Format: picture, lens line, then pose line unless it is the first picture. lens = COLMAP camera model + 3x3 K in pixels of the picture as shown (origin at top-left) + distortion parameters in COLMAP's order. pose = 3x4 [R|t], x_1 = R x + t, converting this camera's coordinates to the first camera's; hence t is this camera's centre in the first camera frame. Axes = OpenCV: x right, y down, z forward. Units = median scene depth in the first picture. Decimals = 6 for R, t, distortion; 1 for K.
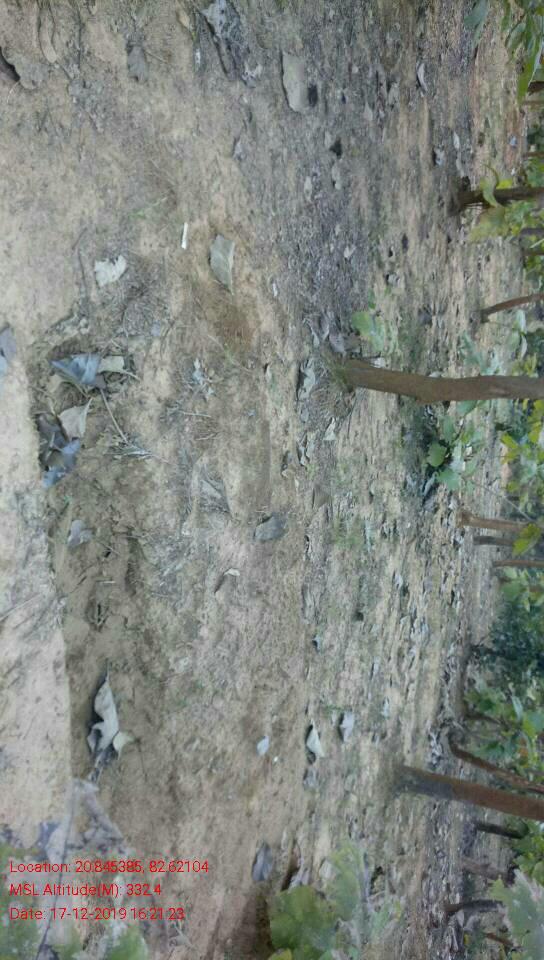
lens RADIAL K [[719.2, 0, 272.0], [0, 719.2, 480.0], [0, 0, 1]] dist [0.053163, 0.000214]
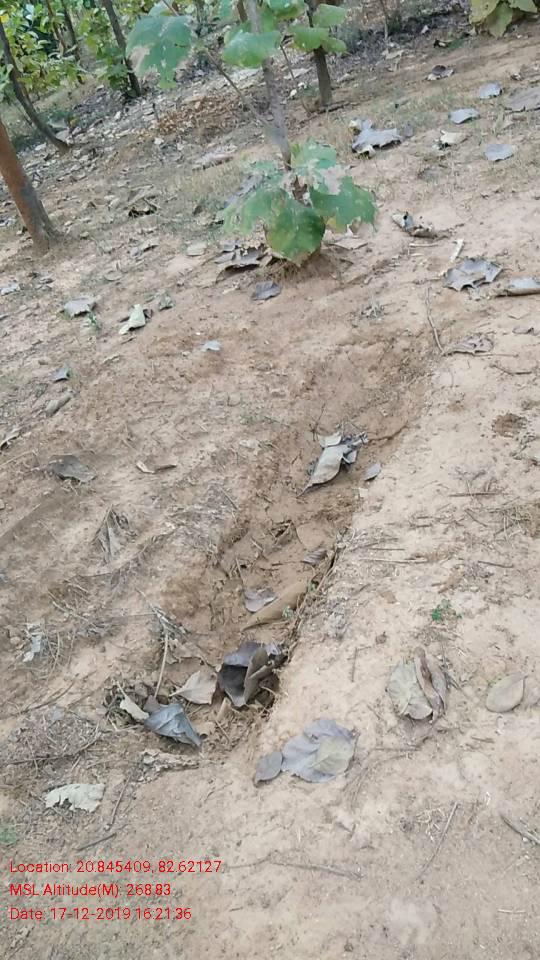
lens RADIAL K [[774.2, 0, 281.6], [0, 774.2, 481.0], [0, 0, 1]] dist [0.096950, -0.132980]
pose [[-0.592492, -0.750804, -0.291969, 0.131659], [0.561930, -0.644891, 0.518026, -0.330890], [-0.577225, 0.142860, 0.803992, 0.110664]]
